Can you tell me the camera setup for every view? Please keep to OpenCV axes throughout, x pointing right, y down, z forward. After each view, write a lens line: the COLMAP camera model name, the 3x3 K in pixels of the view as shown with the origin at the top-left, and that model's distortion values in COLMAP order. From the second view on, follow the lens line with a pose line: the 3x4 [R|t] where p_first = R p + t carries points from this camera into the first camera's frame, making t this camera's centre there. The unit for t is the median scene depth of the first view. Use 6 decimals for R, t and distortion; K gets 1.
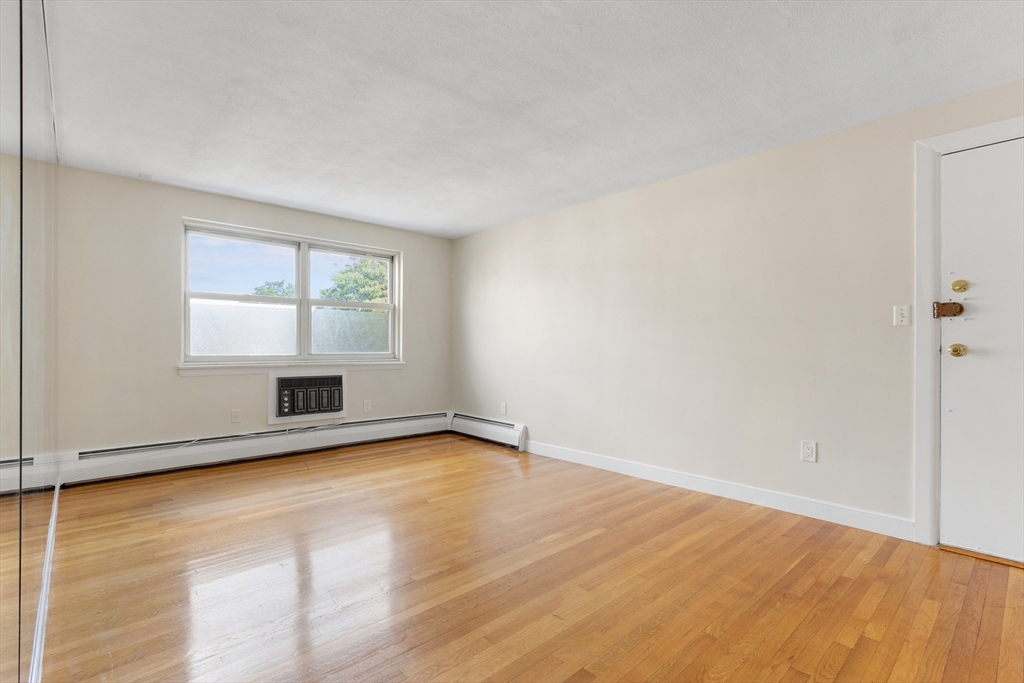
lens RADIAL K [[489.5, 0, 512.0], [0, 489.5, 341.5], [0, 0, 1]] dist [0.032543, 0.000002]
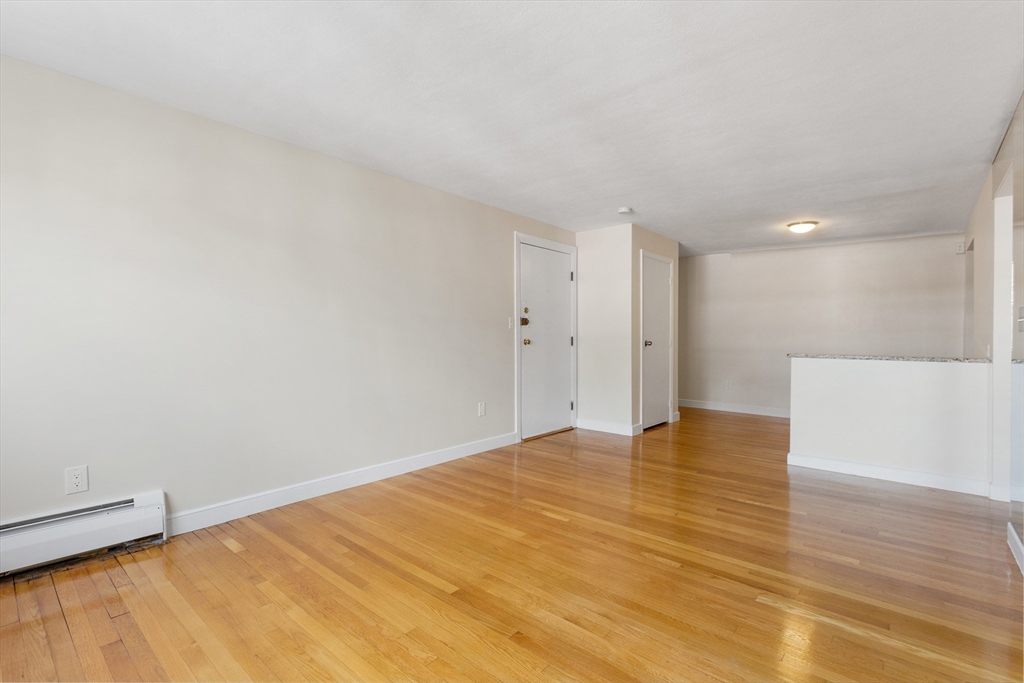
lens RADIAL K [[466.7, 0, 509.2], [0, 466.7, 338.2], [0, 0, 1]] dist [0.003343, -0.000485]
pose [[-0.122696, -0.004474, 0.992434, -0.711221], [-0.010951, 0.999935, 0.003154, -0.001750], [-0.992384, -0.010481, -0.122737, 0.928282]]
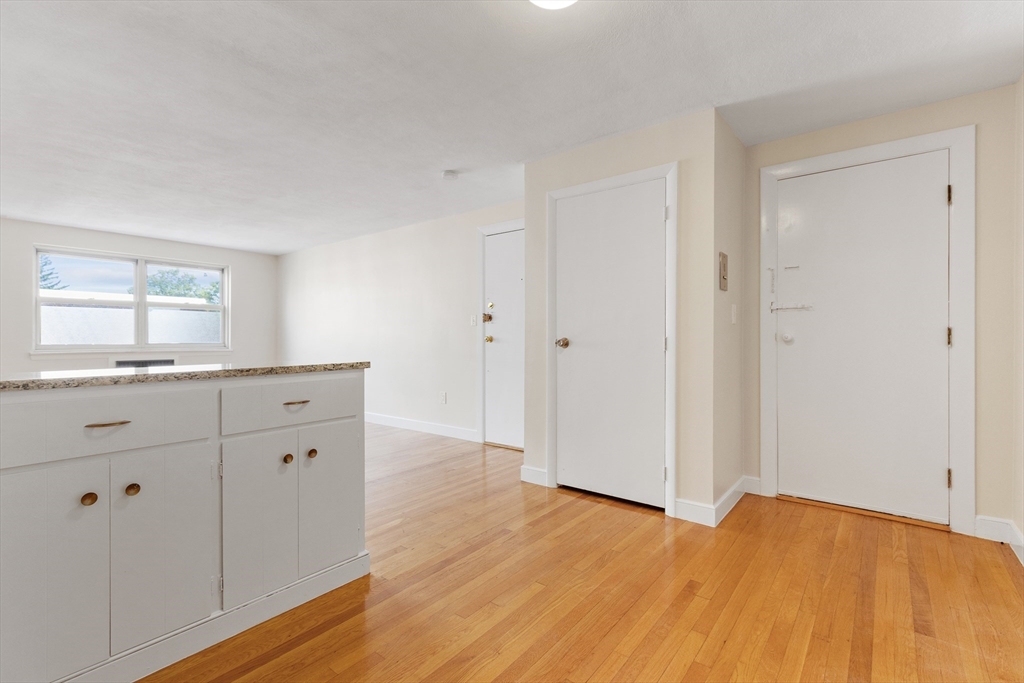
lens RADIAL K [[466.7, 0, 509.2], [0, 466.7, 338.2], [0, 0, 1]] dist [0.003343, -0.000485]
pose [[0.987977, -0.002743, 0.154578, 0.488692], [0.000616, 0.999904, 0.013809, -0.007742], [-0.154601, -0.013548, 0.987884, -0.539933]]
